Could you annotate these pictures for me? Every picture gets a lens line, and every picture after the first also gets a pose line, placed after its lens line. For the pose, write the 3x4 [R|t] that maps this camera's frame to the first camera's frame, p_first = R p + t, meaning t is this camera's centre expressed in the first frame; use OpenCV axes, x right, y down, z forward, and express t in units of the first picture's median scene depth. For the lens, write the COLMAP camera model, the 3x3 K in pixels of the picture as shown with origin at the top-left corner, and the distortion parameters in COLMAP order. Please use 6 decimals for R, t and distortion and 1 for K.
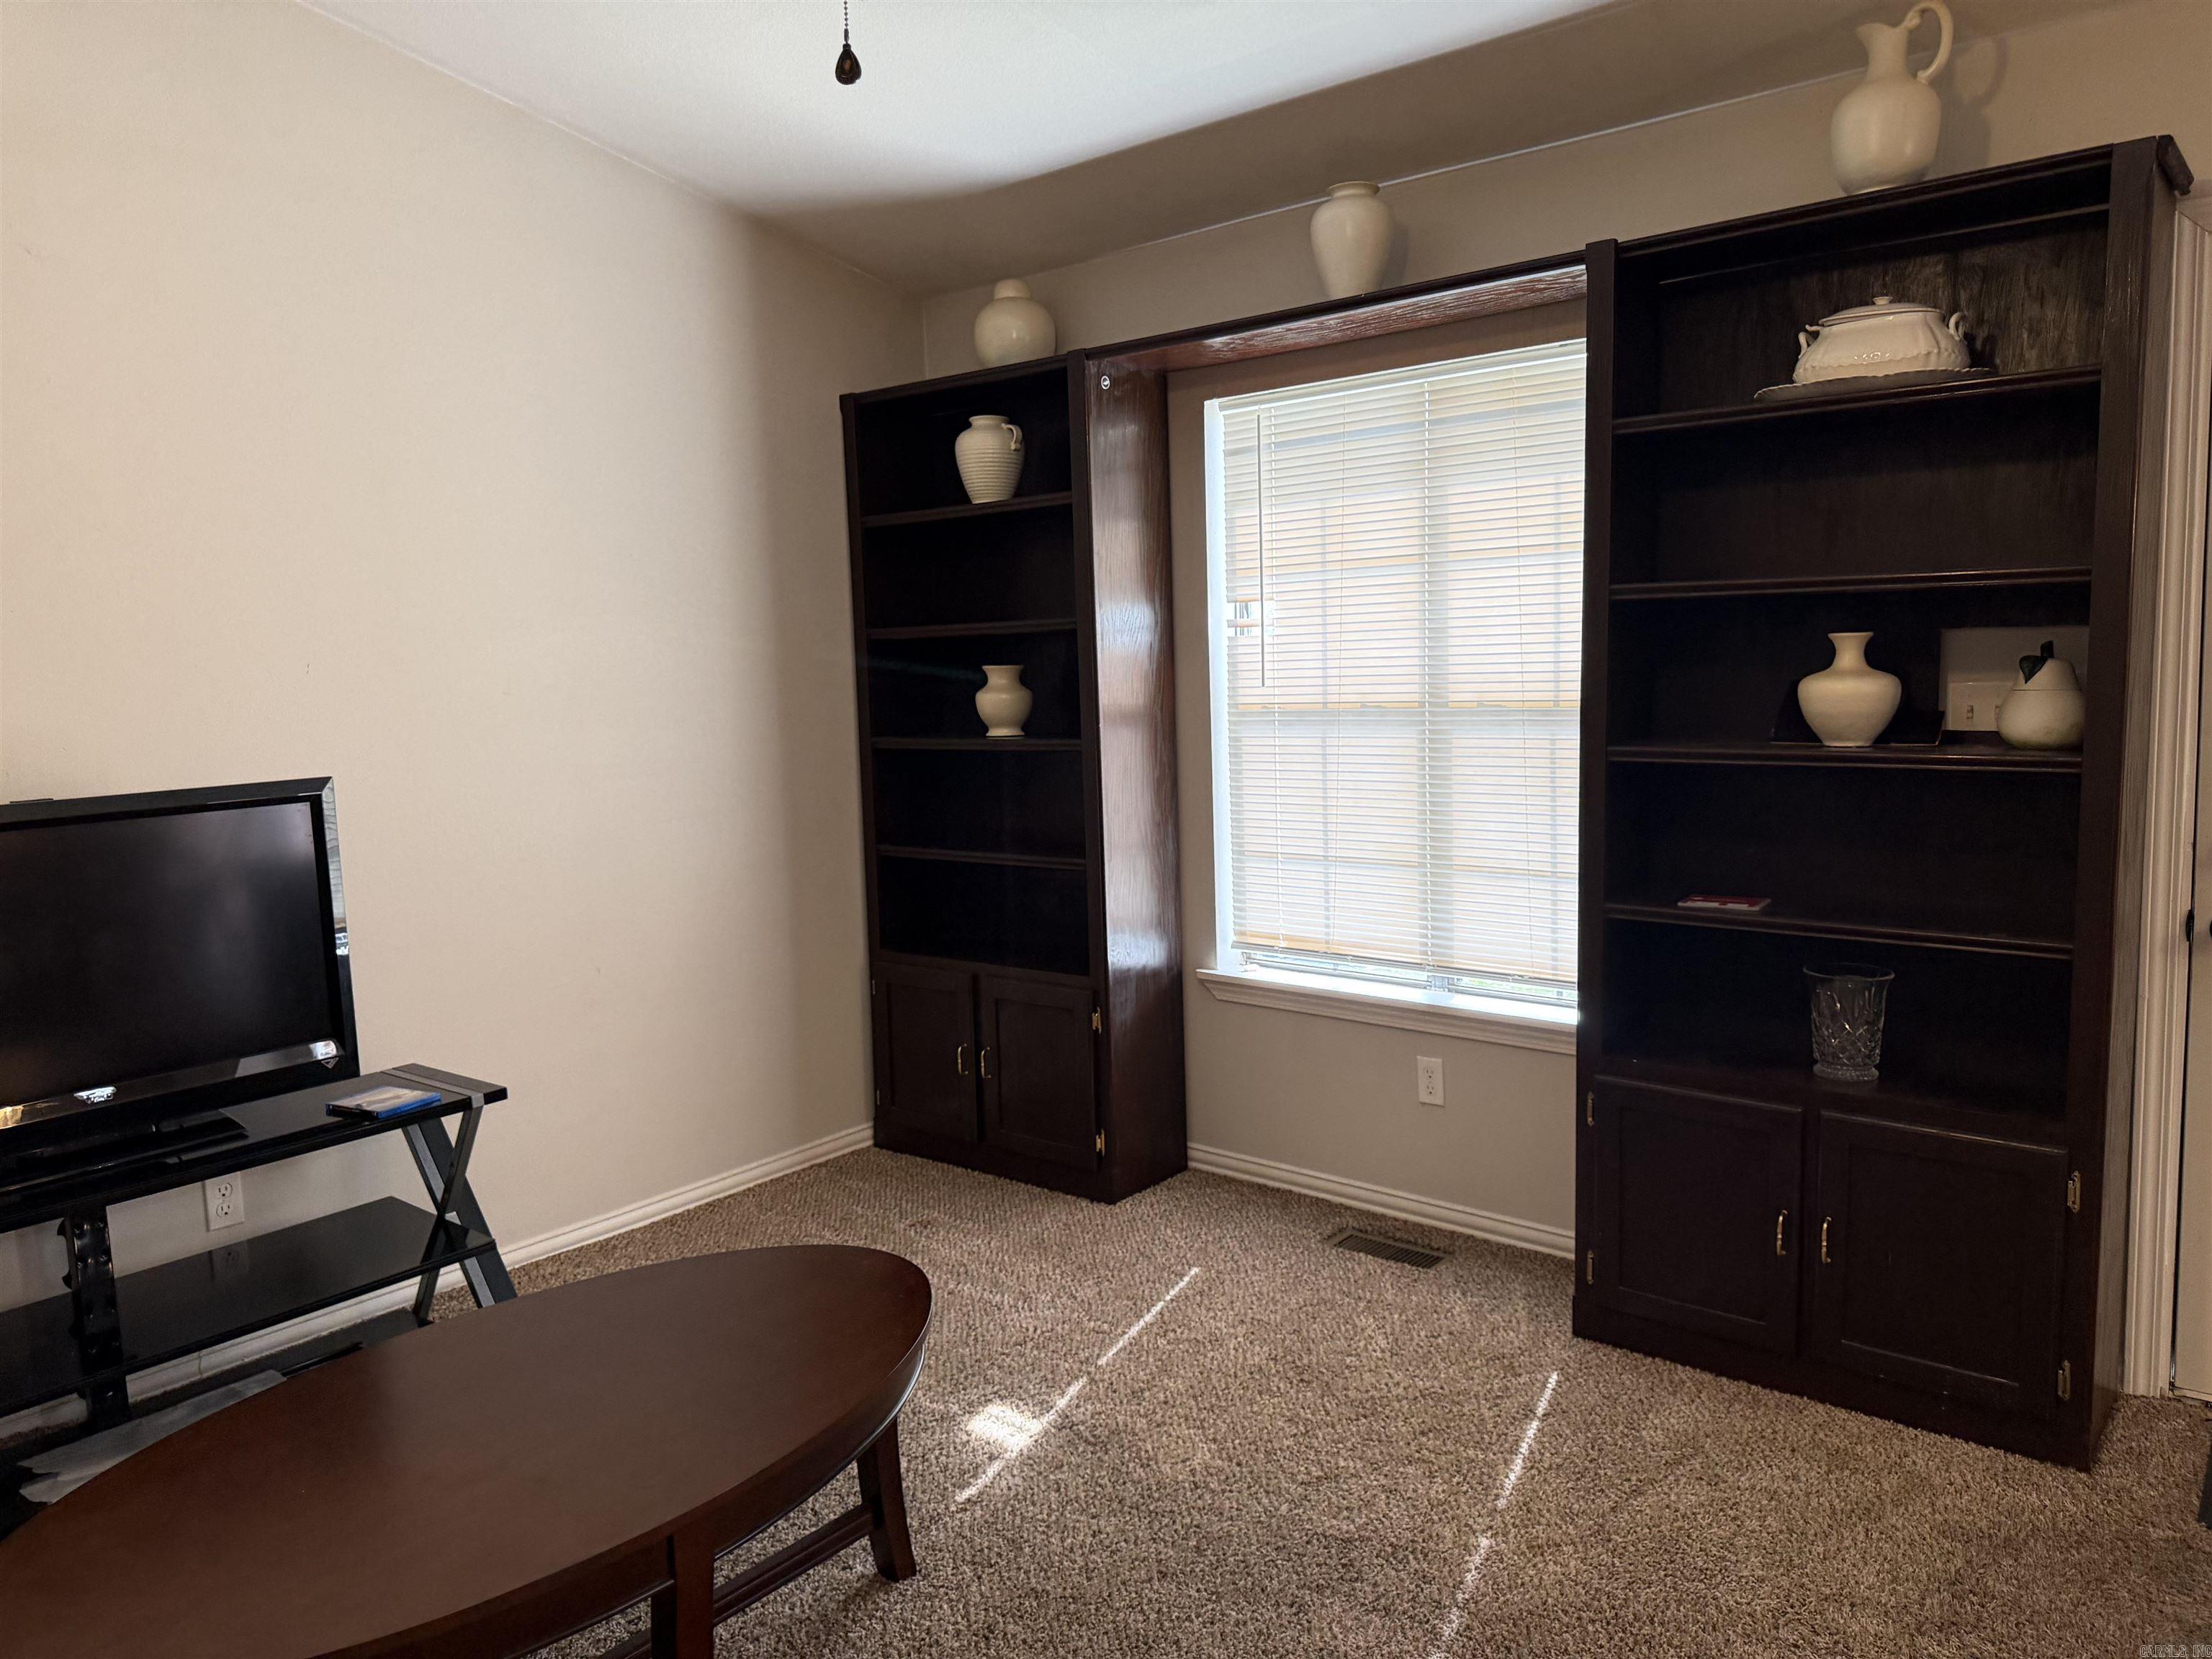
lens RADIAL K [[1572.3, 0, 1096.0], [0, 1572.3, 826.7], [0, 0, 1]] dist [0.045808, -0.057283]
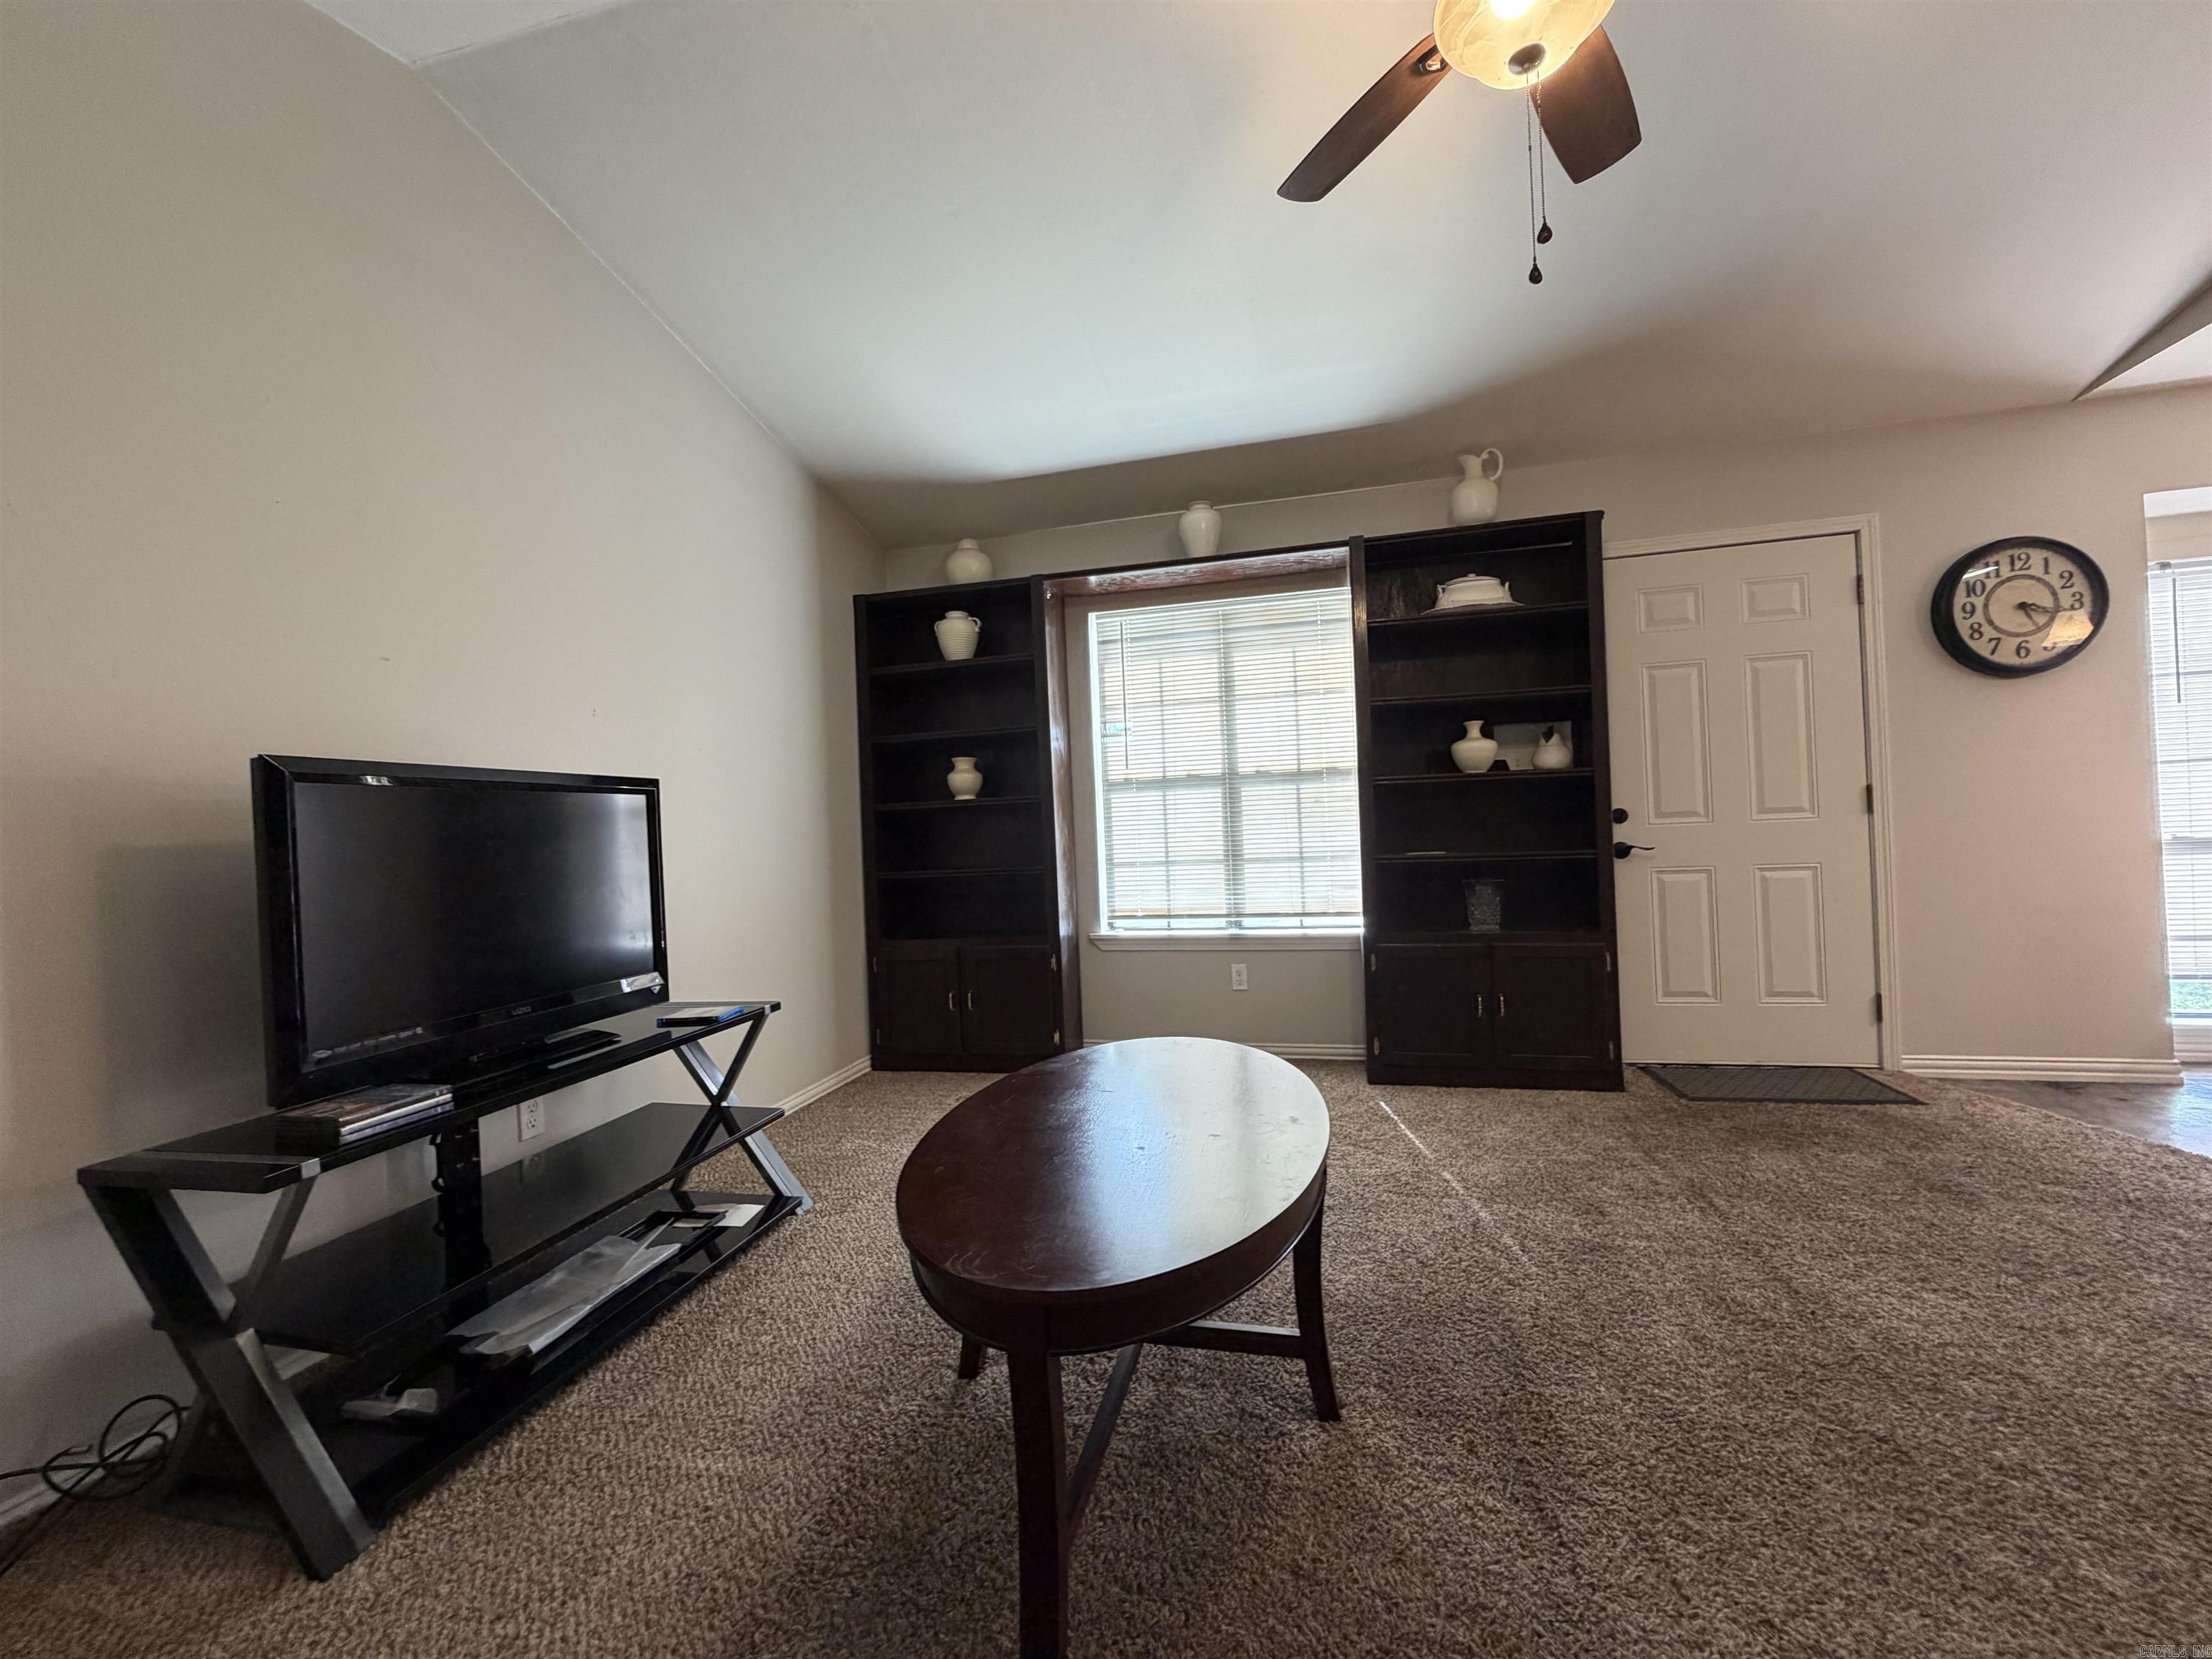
lens RADIAL K [[886.0, 0, 1107.2], [0, 886.0, 826.4], [0, 0, 1]] dist [0.002844, -0.000975]
pose [[0.896906, -0.001147, 0.442219, -0.452575], [0.059174, 0.991315, -0.117445, 0.117552], [-0.438243, 0.131505, 0.889185, 0.142749]]
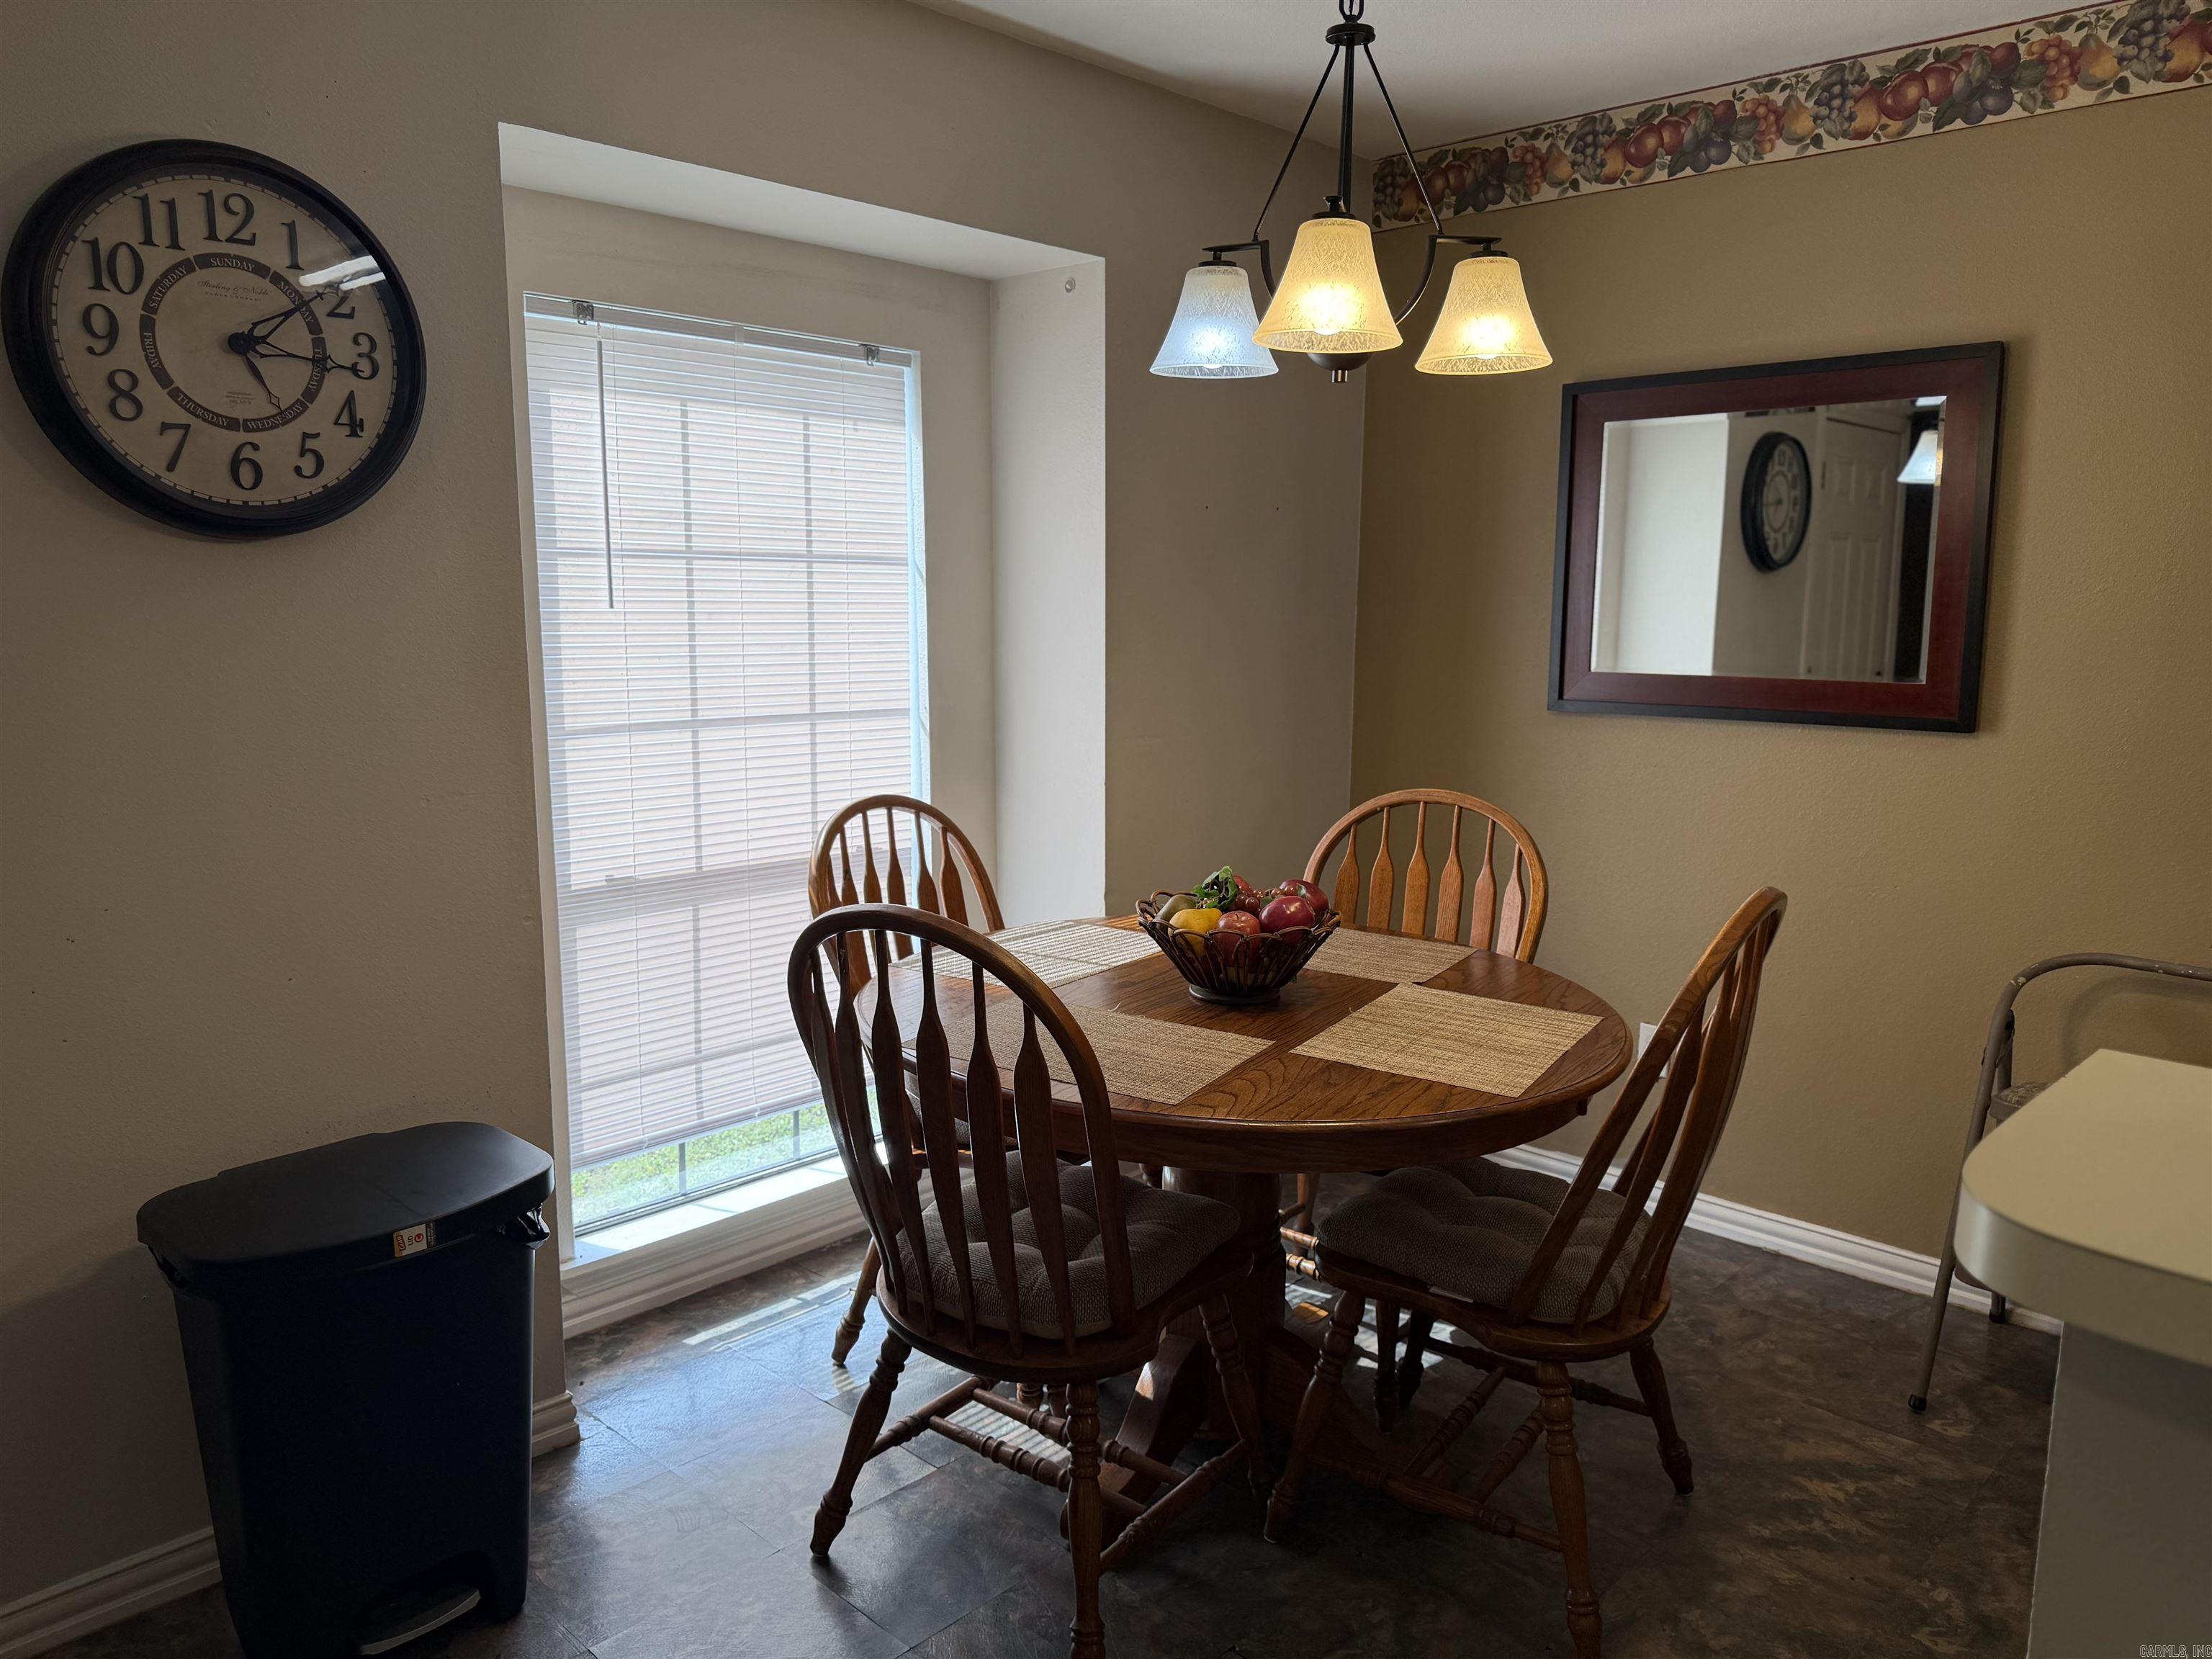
lens RADIAL K [[1572.3, 0, 1111.5], [0, 1572.3, 829.9], [0, 0, 1]] dist [0.045808, -0.057283]
pose [[0.073594, -0.112336, 0.990941, 0.265359], [0.101739, 0.989297, 0.104594, -0.017817], [-0.992085, 0.093120, 0.084235, 0.154784]]
